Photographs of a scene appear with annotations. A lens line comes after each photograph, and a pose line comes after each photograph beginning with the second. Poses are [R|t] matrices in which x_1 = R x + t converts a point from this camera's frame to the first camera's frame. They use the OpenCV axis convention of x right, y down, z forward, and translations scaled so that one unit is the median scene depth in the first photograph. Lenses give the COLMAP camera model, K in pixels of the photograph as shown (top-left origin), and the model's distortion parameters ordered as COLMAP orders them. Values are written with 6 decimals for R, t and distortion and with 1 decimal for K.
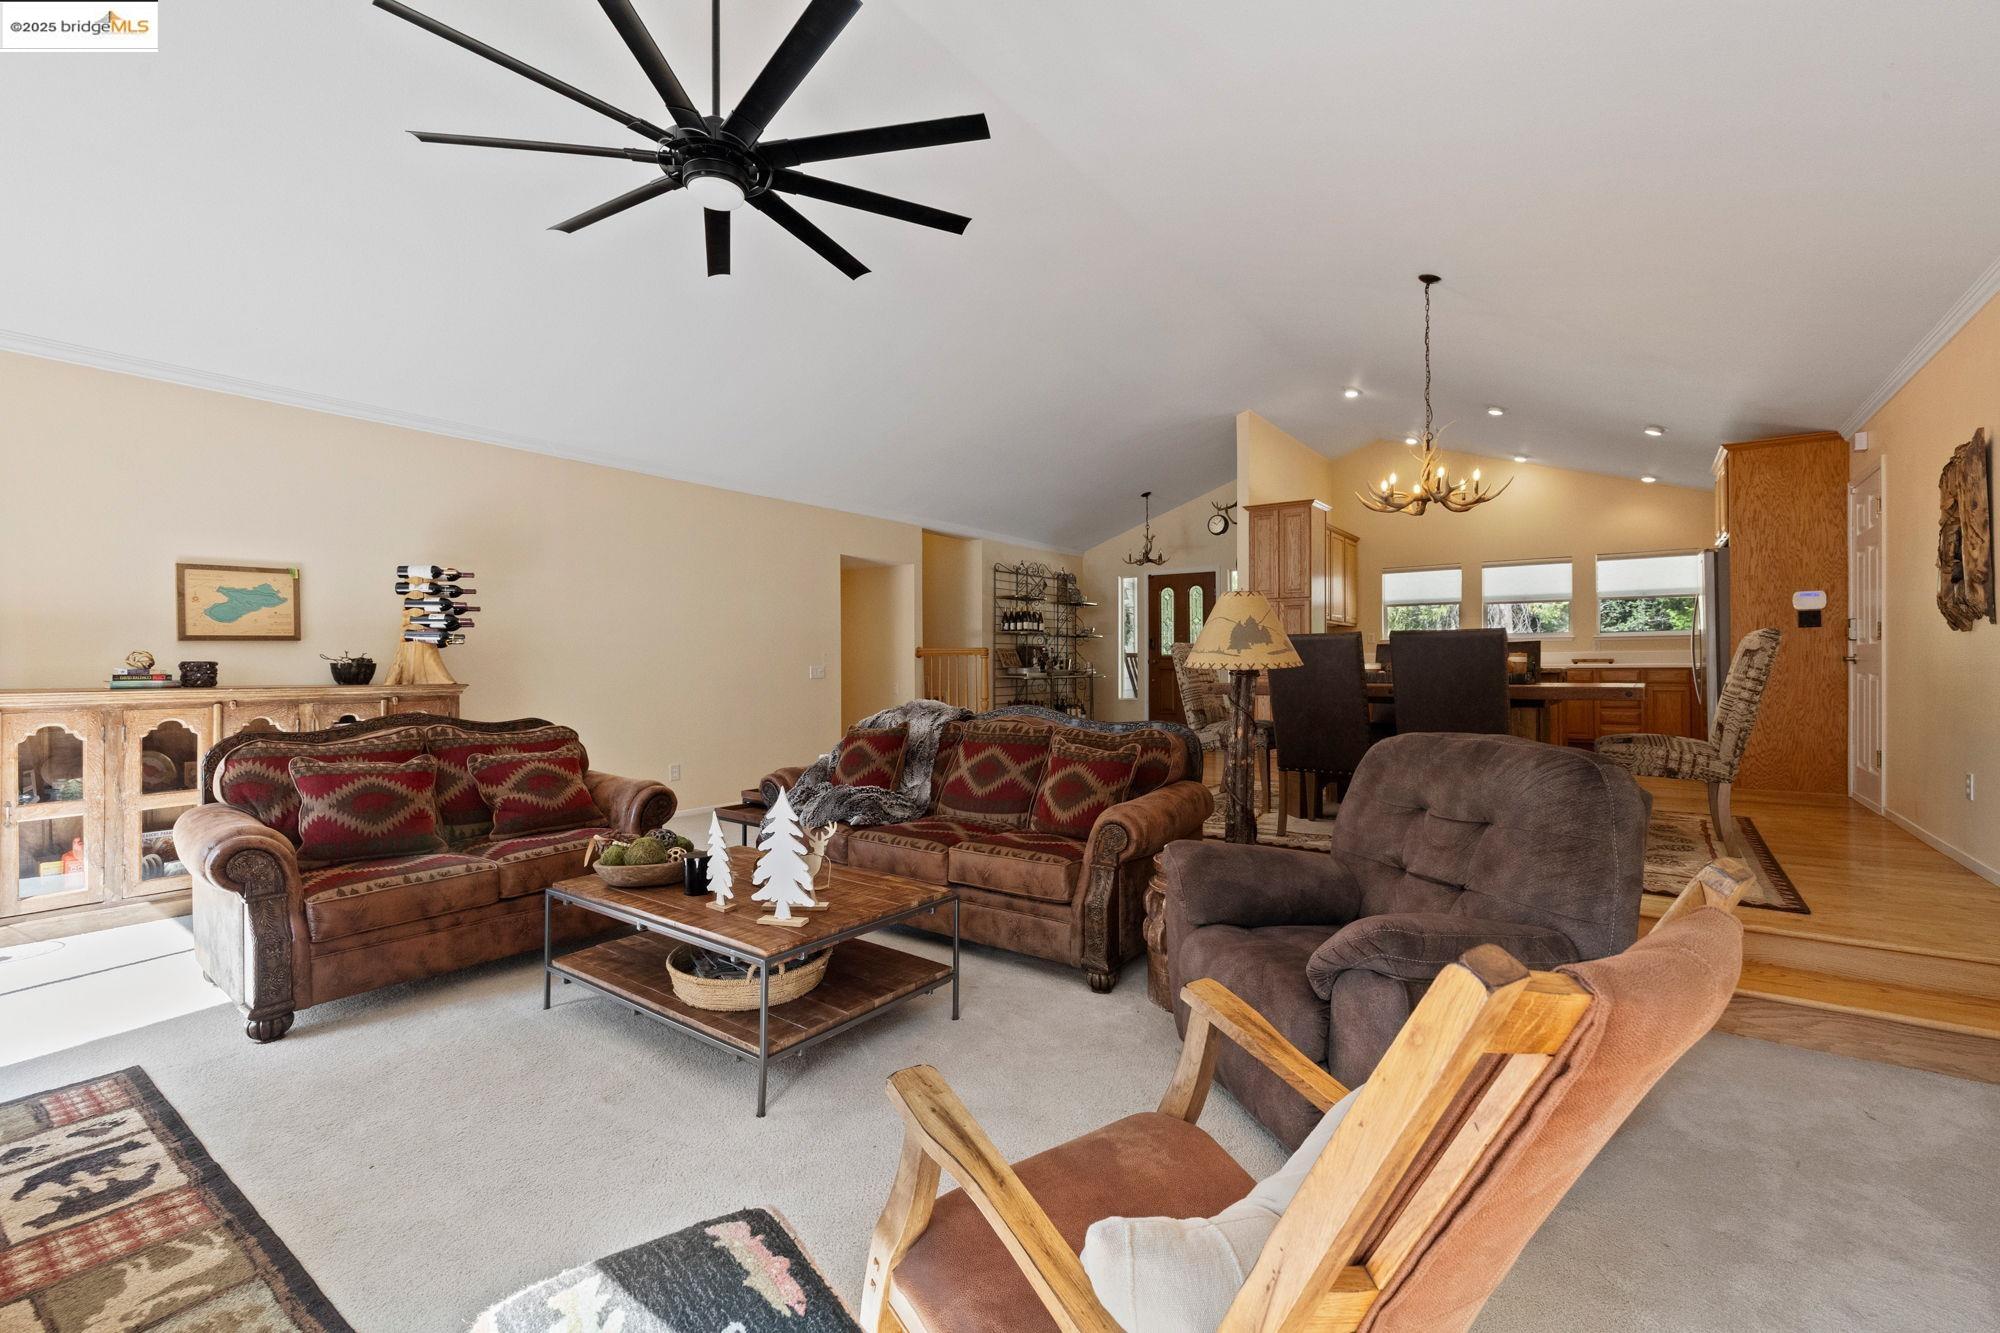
lens RADIAL K [[844.2, 0, 1003.3], [0, 844.2, 657.9], [0, 0, 1]] dist [-0.001738, -0.000012]
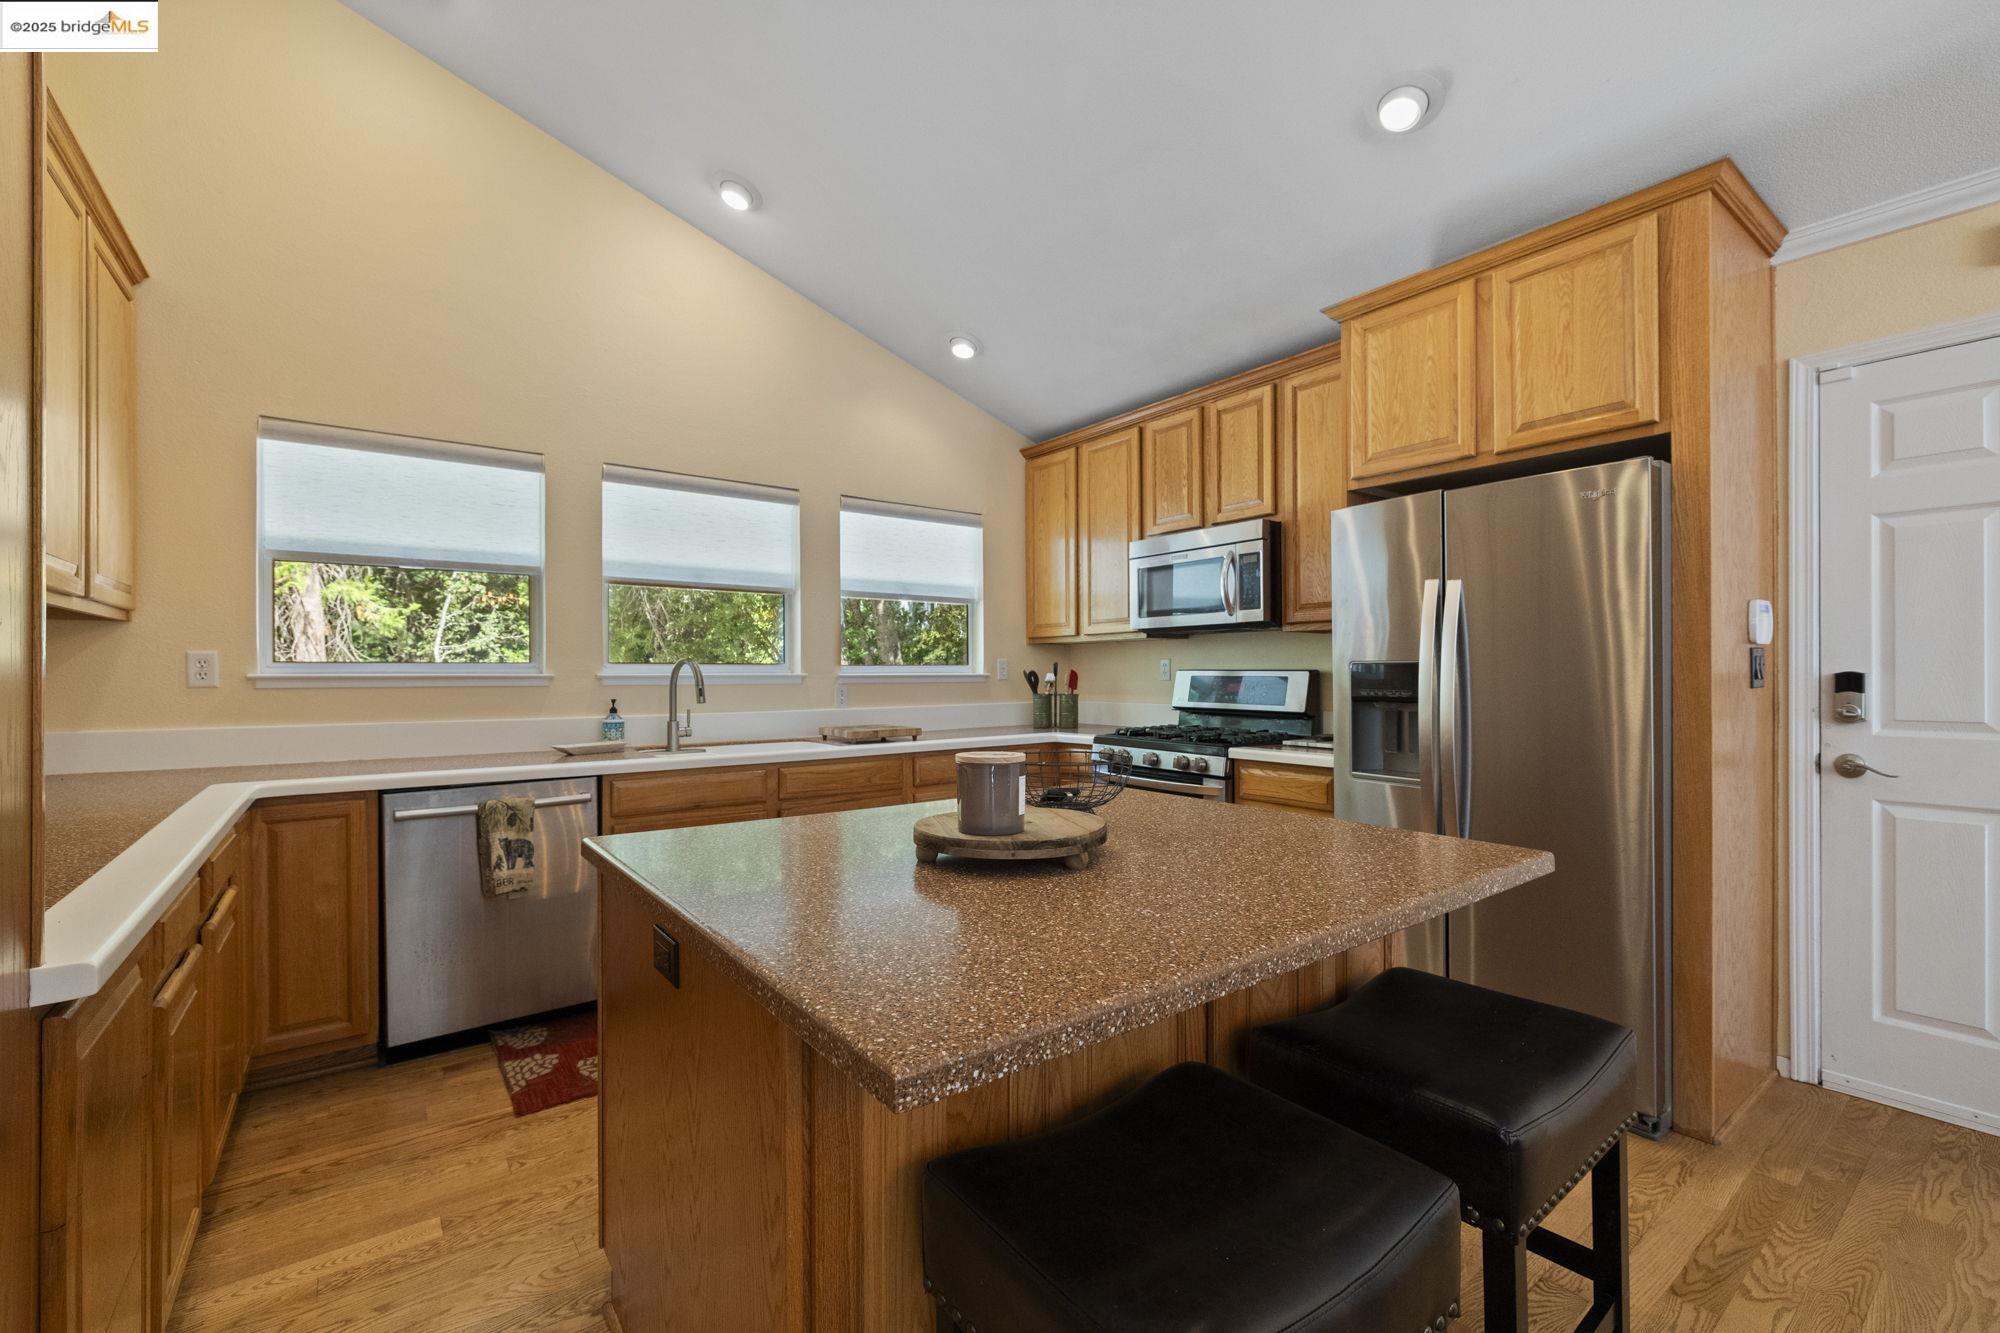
lens RADIAL K [[844.2, 0, 998.2], [0, 844.2, 675.2], [0, 0, 1]] dist [-0.001738, -0.000012]
pose [[0.282770, 0.000088, 0.959188, 0.318253], [-0.003783, 0.999992, 0.001023, -0.028804], [-0.959180, -0.003918, 0.282768, 0.867339]]
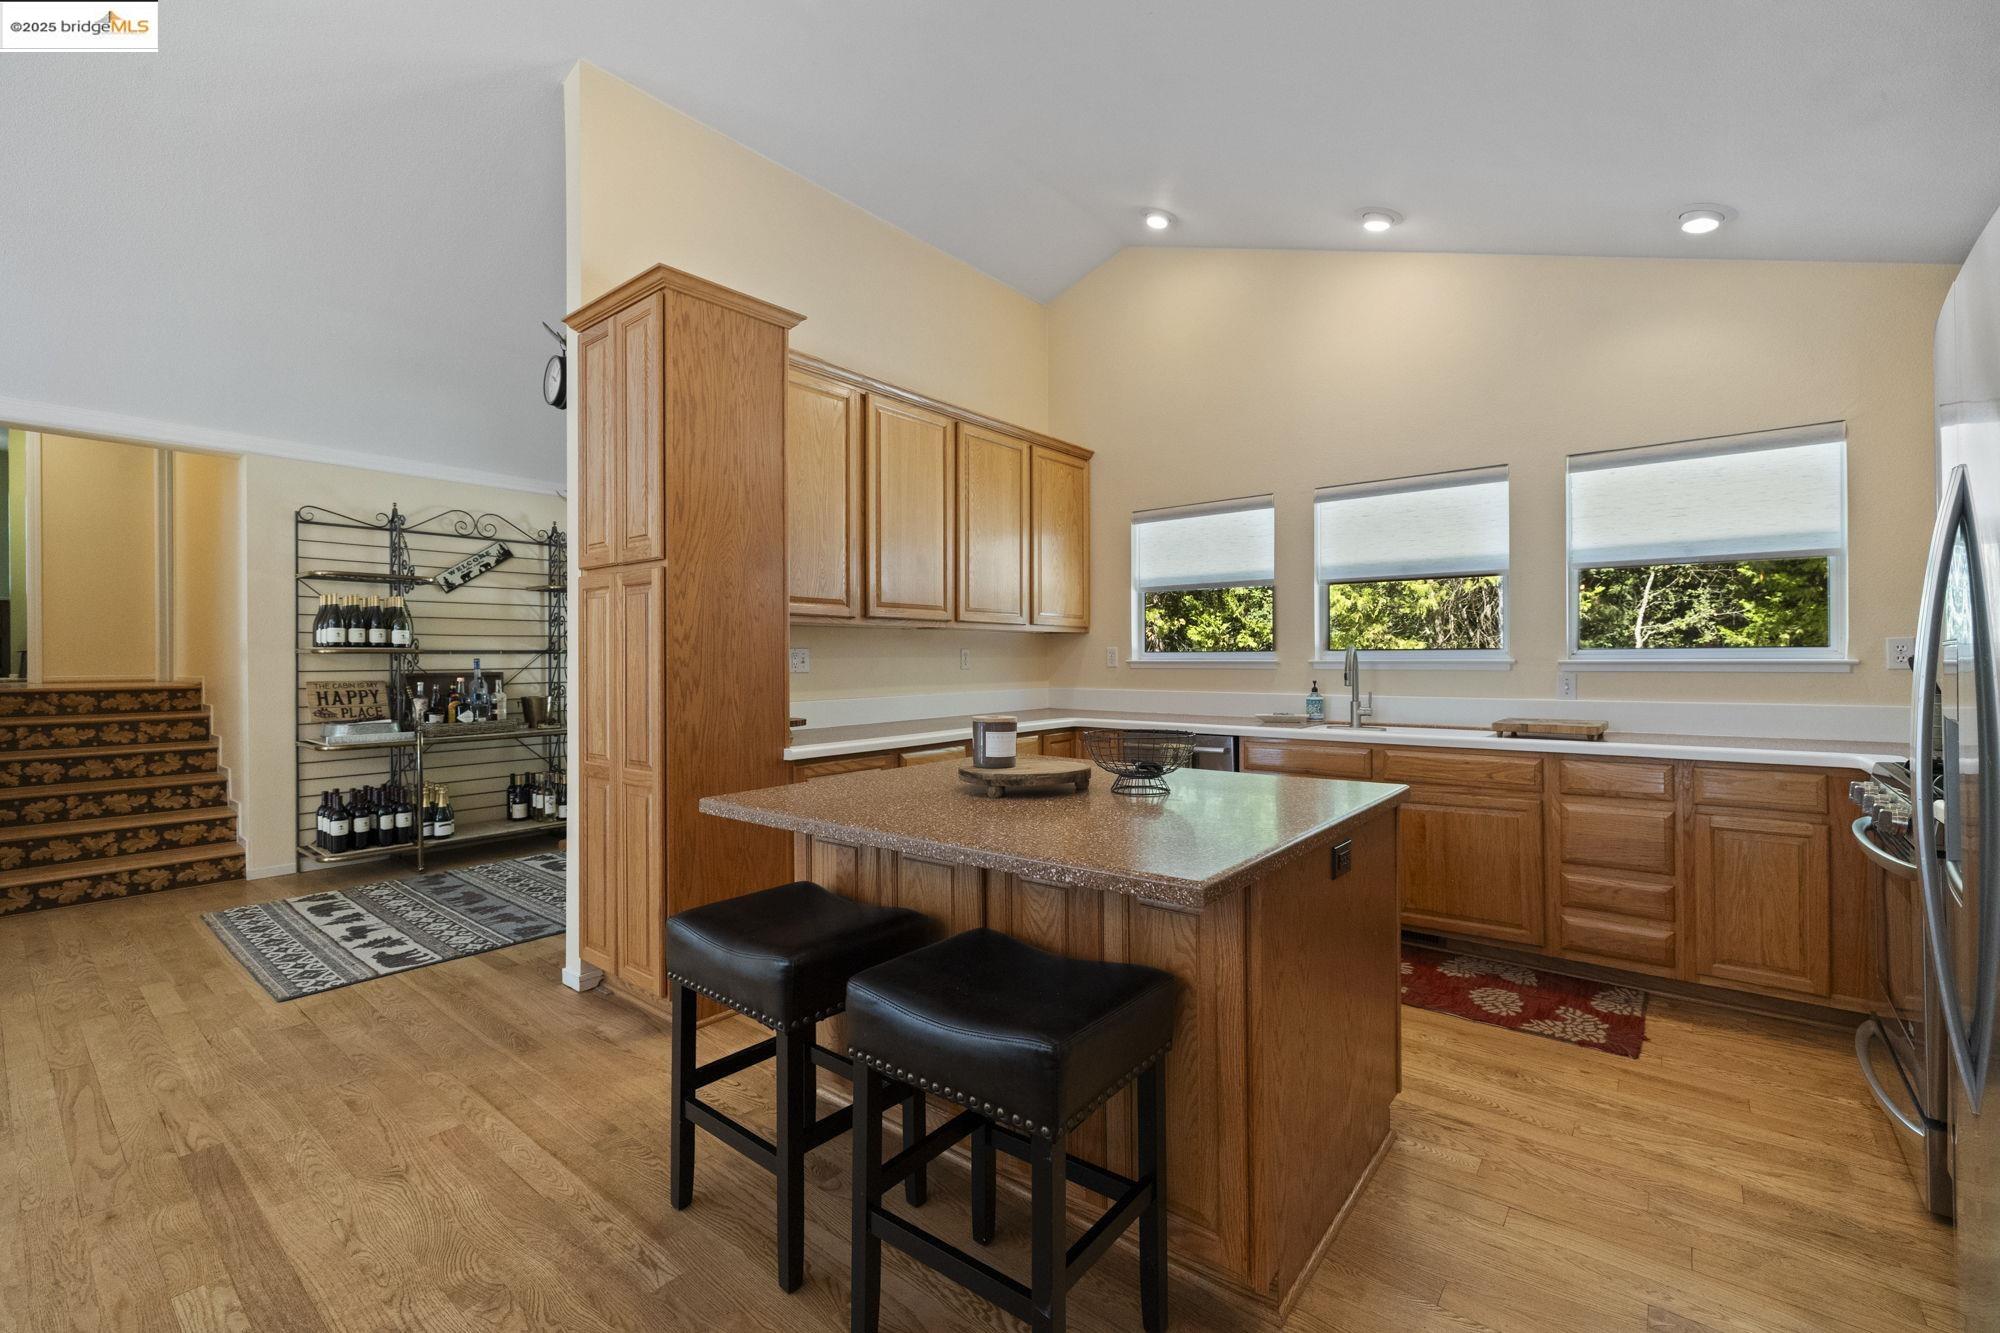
lens RADIAL K [[844.2, 0, 1011.0], [0, 844.2, 657.5], [0, 0, 1]] dist [-0.001738, -0.000012]
pose [[0.999032, -0.001637, -0.043964, 0.503088], [0.001879, 0.999983, 0.005466, -0.032951], [0.043954, -0.005544, 0.999018, 0.647514]]
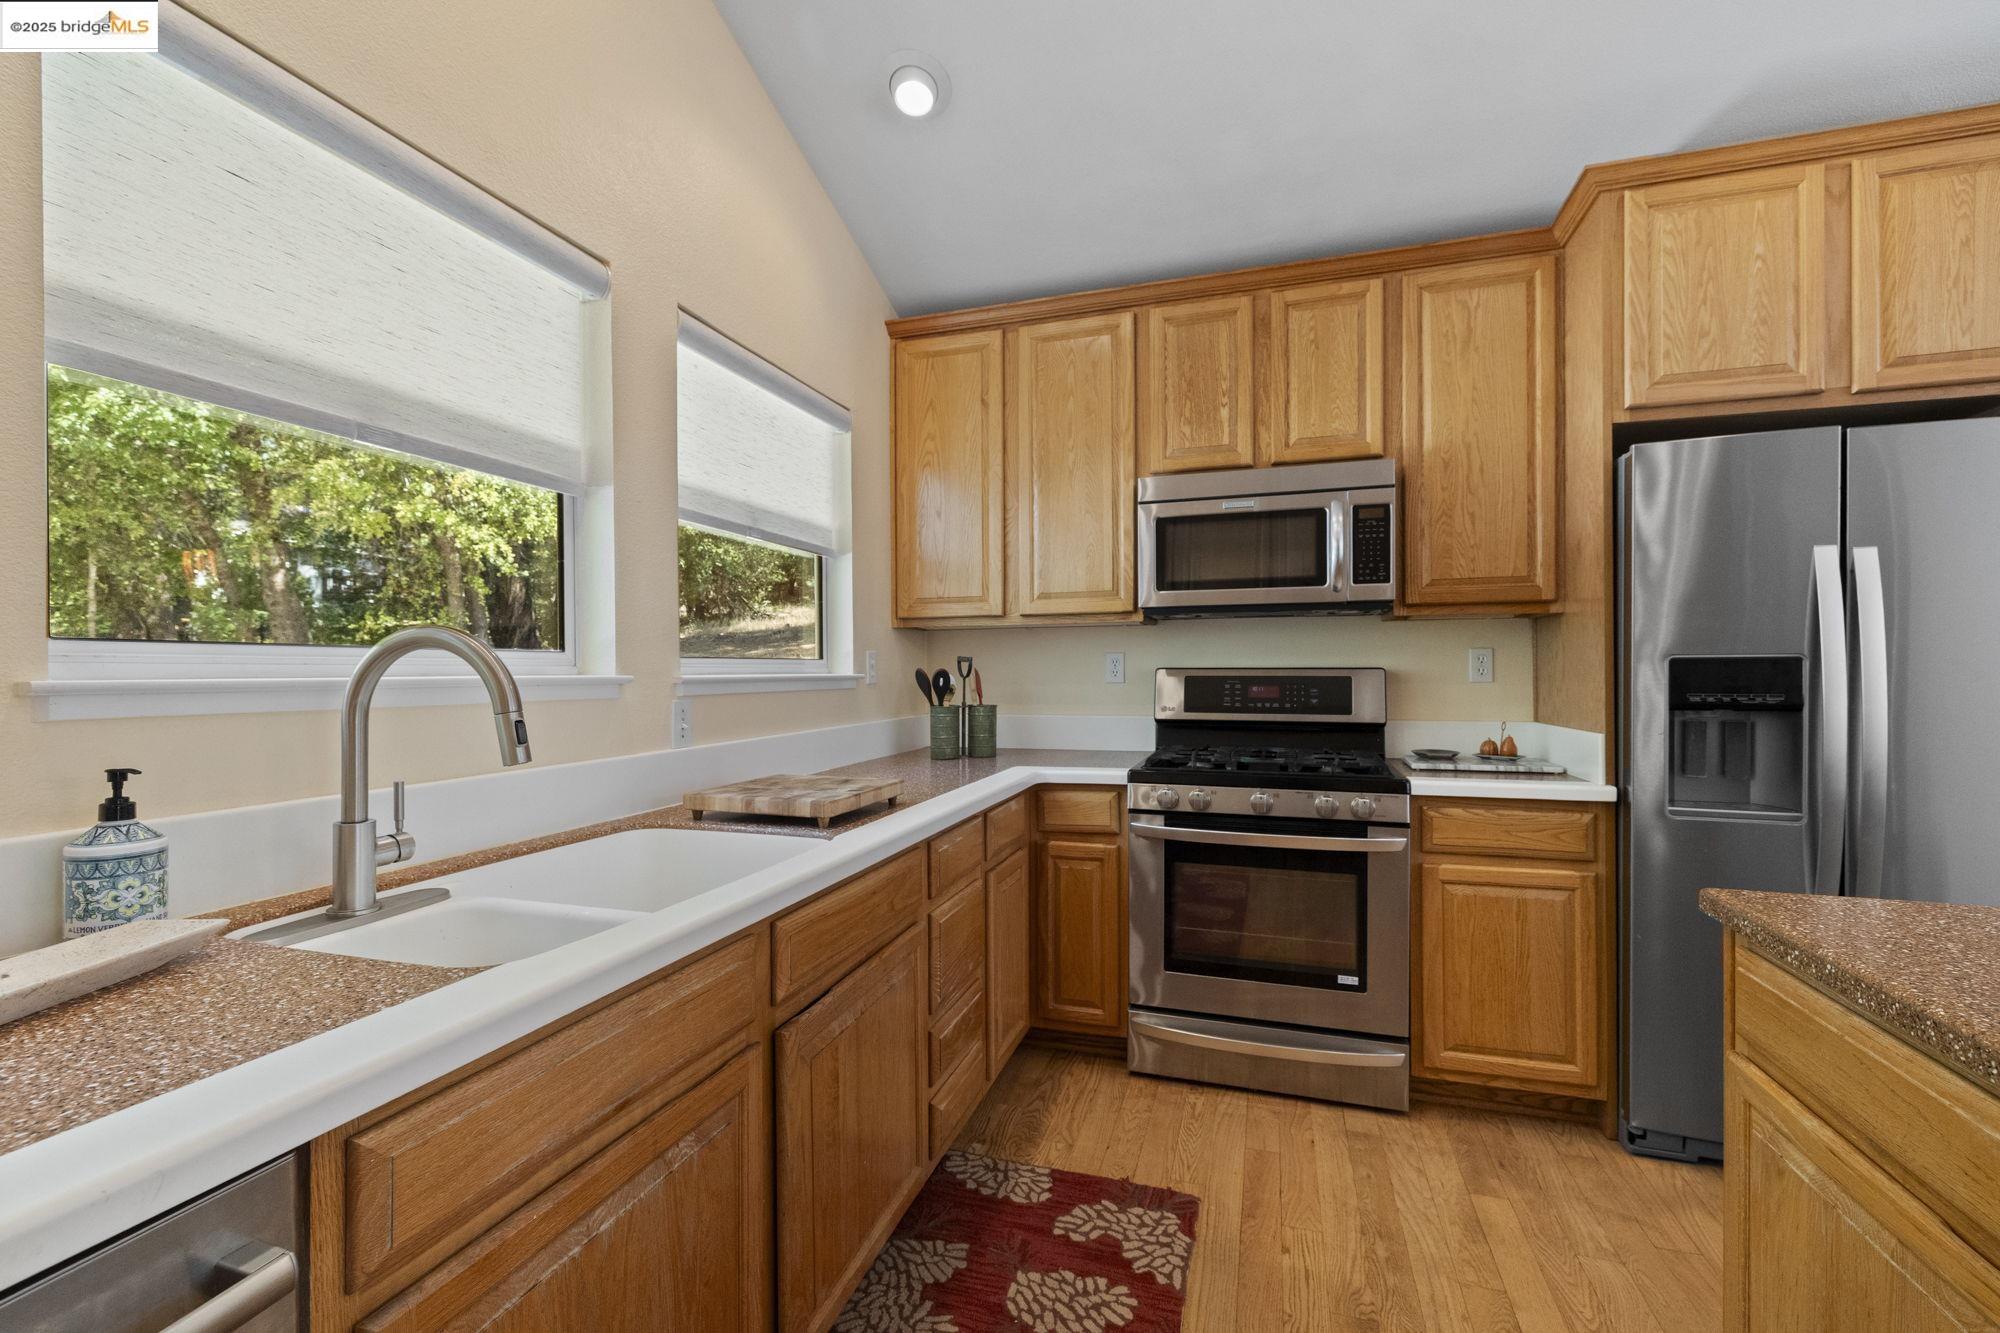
lens RADIAL K [[844.2, 0, 1004.5], [0, 844.2, 675.3], [0, 0, 1]] dist [-0.001738, -0.000012]
pose [[-0.322786, 0.000042, 0.946472, 0.514717], [0.000197, 1.000000, 0.000022, -0.028774], [-0.946472, 0.000193, -0.322786, 1.089350]]
